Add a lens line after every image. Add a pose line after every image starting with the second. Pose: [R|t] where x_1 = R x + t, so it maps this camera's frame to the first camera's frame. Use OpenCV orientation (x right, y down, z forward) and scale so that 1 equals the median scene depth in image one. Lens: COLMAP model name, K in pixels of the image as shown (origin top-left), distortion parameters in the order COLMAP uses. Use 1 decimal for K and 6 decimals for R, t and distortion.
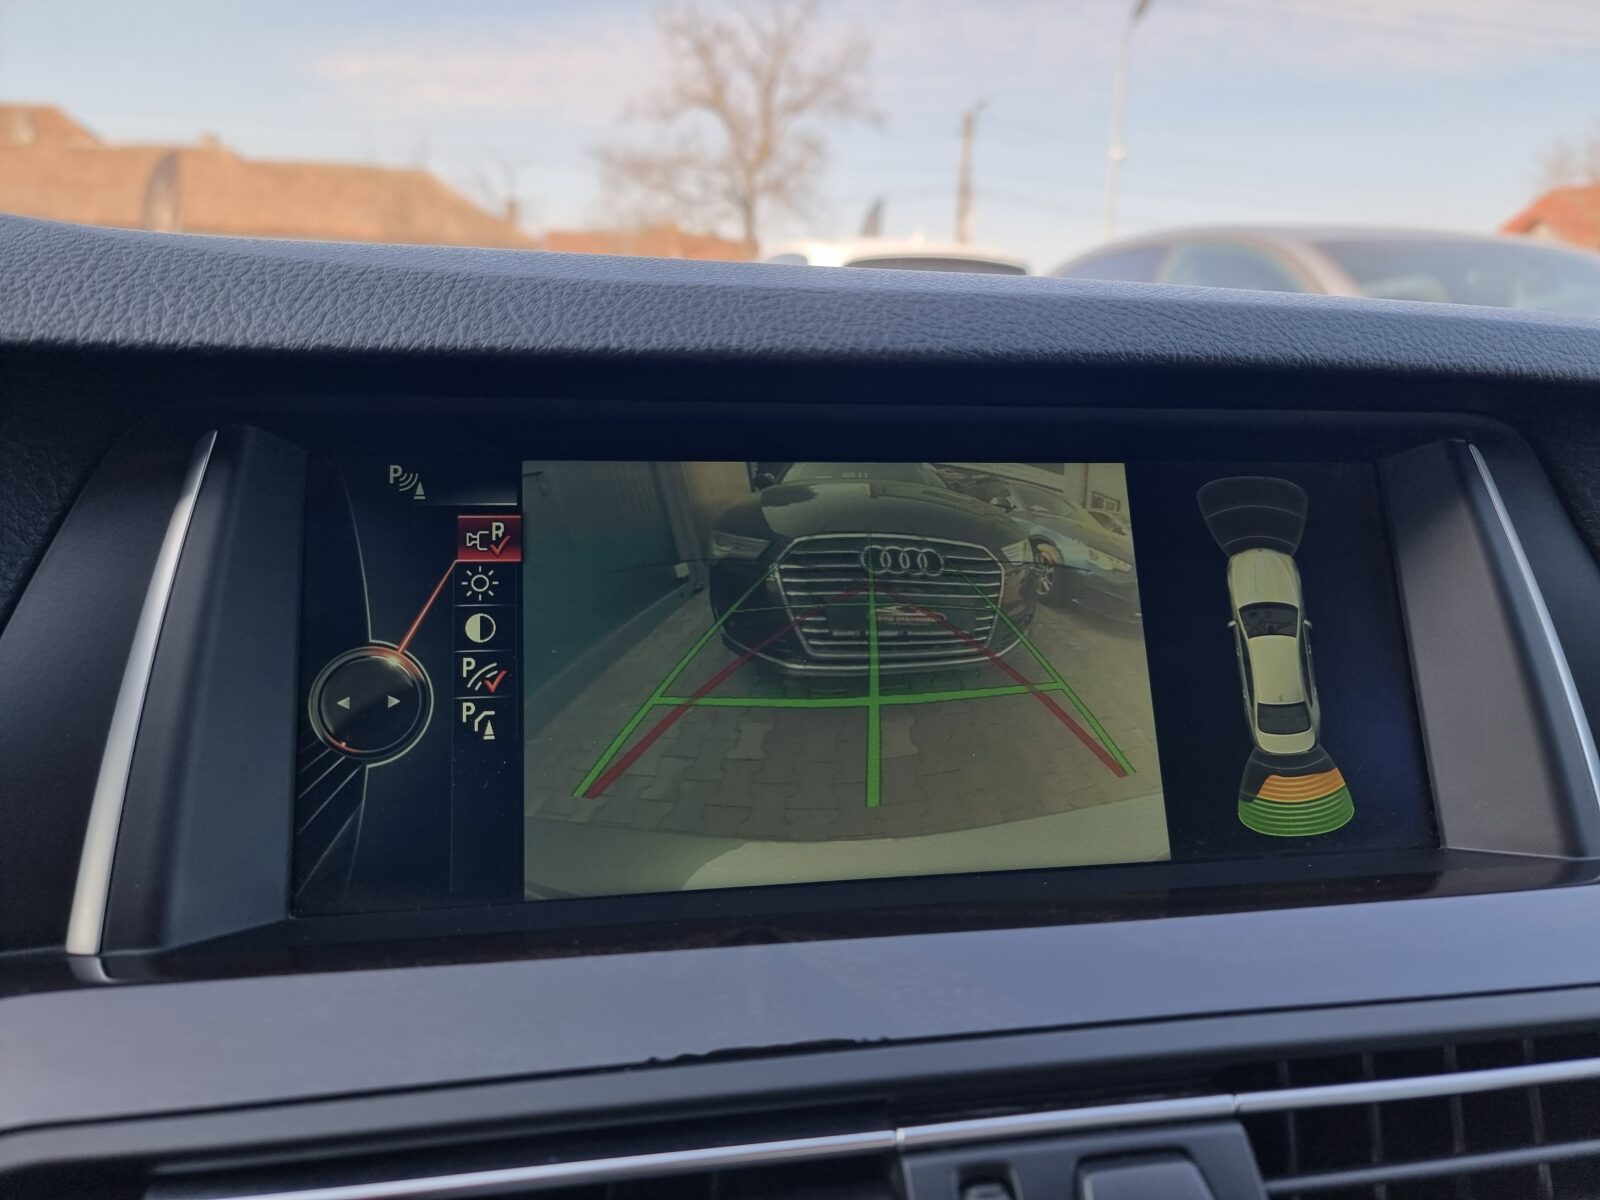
lens RADIAL K [[1130.8, 0, 806.0], [0, 1130.8, 610.1], [0, 0, 1]] dist [0.044384, -0.043081]
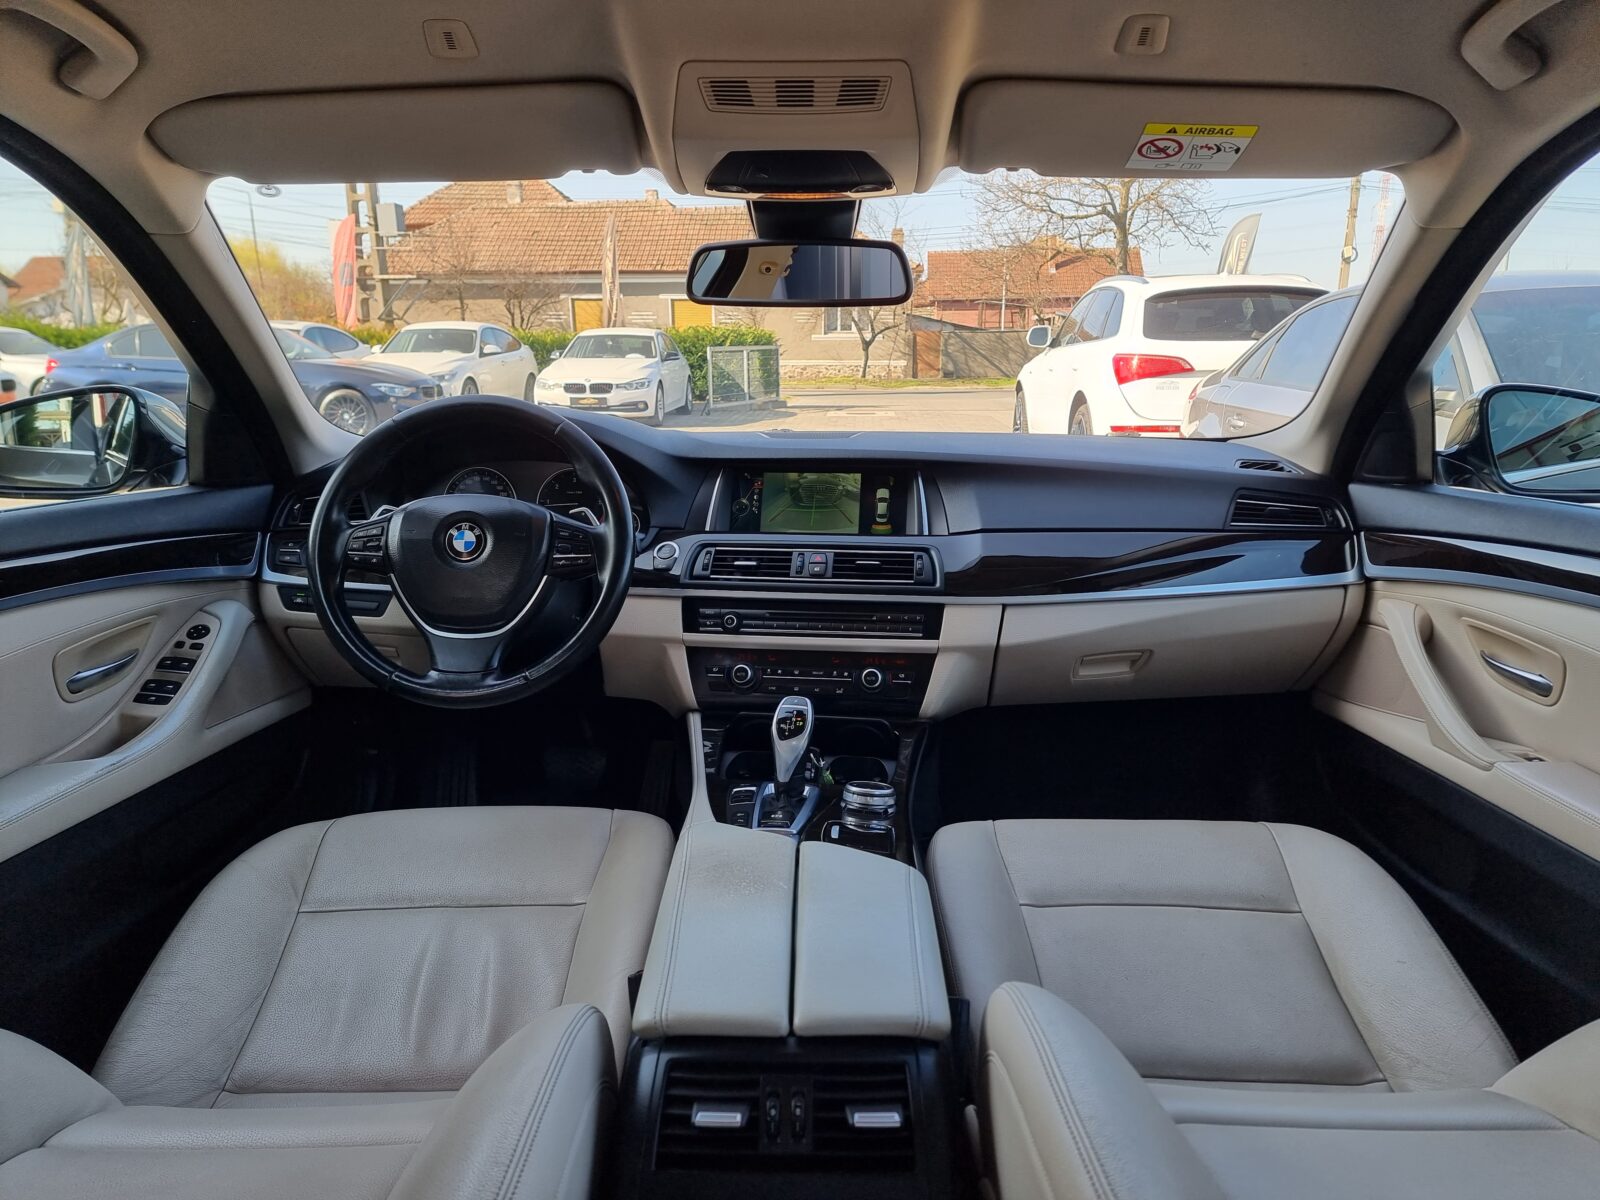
lens RADIAL K [[1096.8, 0, 806.4], [0, 1096.8, 609.1], [0, 0, 1]] dist [0.062055, -0.065845]
pose [[0.945271, 0.043322, -0.323398, 2.310908], [-0.043537, 0.999030, 0.006574, 0.674470], [0.323369, 0.007866, 0.946240, -5.495729]]
